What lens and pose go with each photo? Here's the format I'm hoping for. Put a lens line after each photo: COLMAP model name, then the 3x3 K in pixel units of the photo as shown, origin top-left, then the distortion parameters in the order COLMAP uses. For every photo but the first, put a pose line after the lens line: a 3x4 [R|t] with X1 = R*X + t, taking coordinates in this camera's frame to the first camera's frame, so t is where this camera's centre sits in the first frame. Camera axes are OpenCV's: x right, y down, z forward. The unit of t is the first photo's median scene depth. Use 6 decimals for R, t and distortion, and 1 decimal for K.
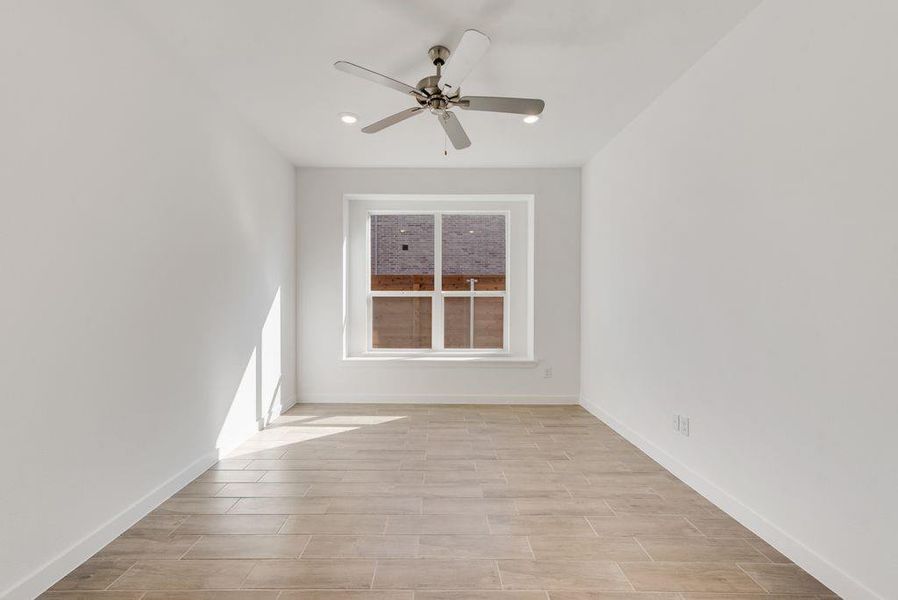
lens RADIAL K [[356.5, 0, 447.2], [0, 356.5, 295.4], [0, 0, 1]] dist [0.010247, -0.000382]
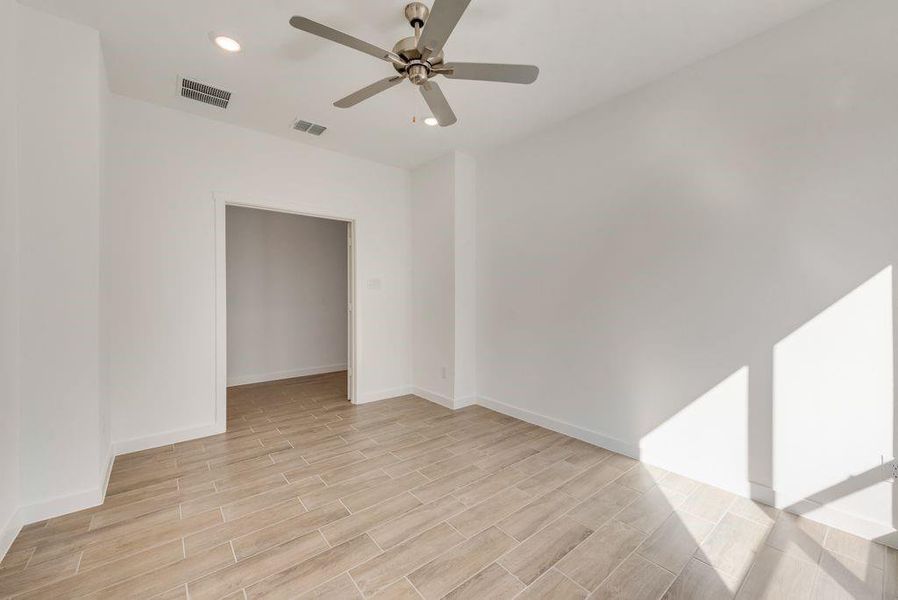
lens RADIAL K [[356.5, 0, 447.2], [0, 356.5, 295.4], [0, 0, 1]] dist [0.010247, -0.000382]
pose [[-0.784200, -0.001080, -0.620507, 0.493261], [0.002336, 0.999986, -0.004694, 0.016216], [0.620503, -0.005130, -0.784187, 1.856726]]
